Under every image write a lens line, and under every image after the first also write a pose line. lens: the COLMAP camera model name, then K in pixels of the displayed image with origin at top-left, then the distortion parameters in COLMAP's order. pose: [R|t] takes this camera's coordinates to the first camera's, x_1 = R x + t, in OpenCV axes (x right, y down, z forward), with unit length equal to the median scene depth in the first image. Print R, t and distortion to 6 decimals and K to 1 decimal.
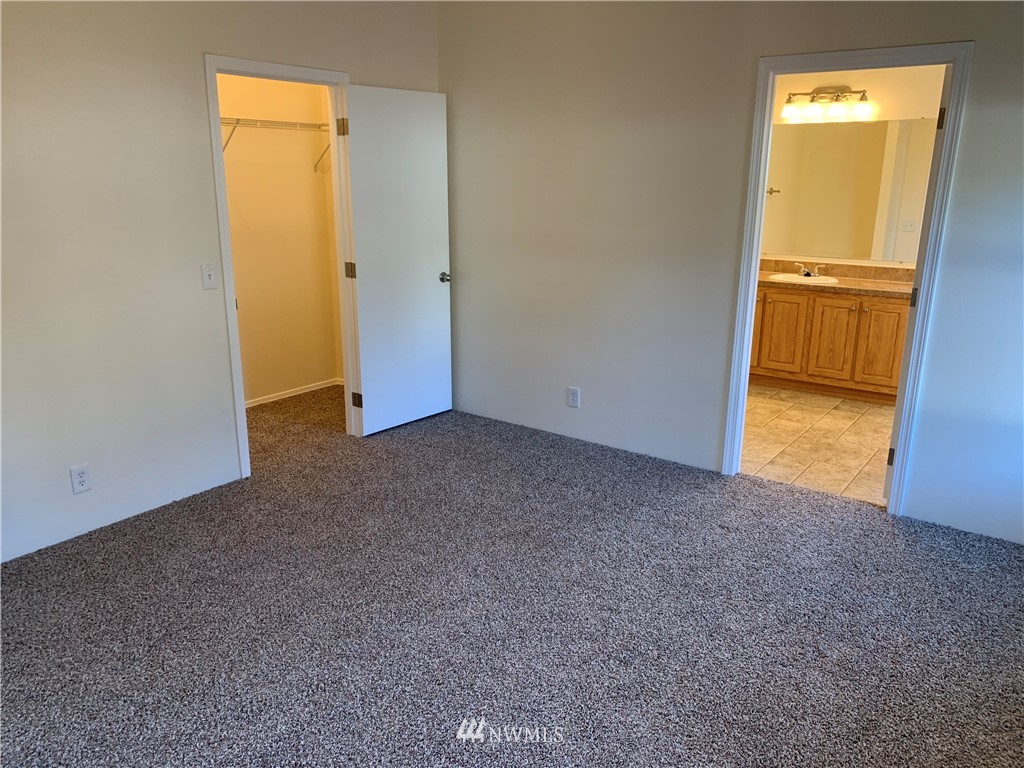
lens RADIAL K [[767.4, 0, 512.0], [0, 767.4, 384.0], [0, 0, 1]] dist [-0.005370, -0.004892]
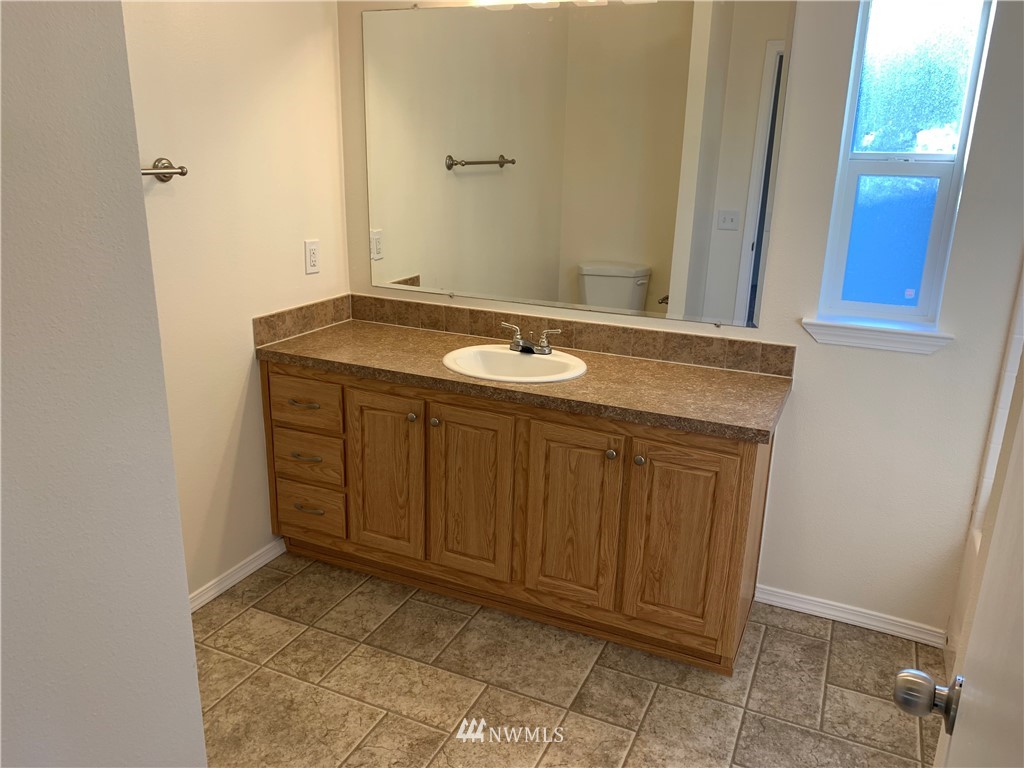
lens RADIAL K [[784.0, 0, 504.7], [0, 784.0, 379.3], [0, 0, 1]] dist [0.065823, -0.056772]
pose [[0.979410, -0.044274, 0.196968, 0.297361], [0.038351, 0.998693, 0.033782, -0.149989], [-0.198206, -0.025533, 0.979828, 0.578796]]
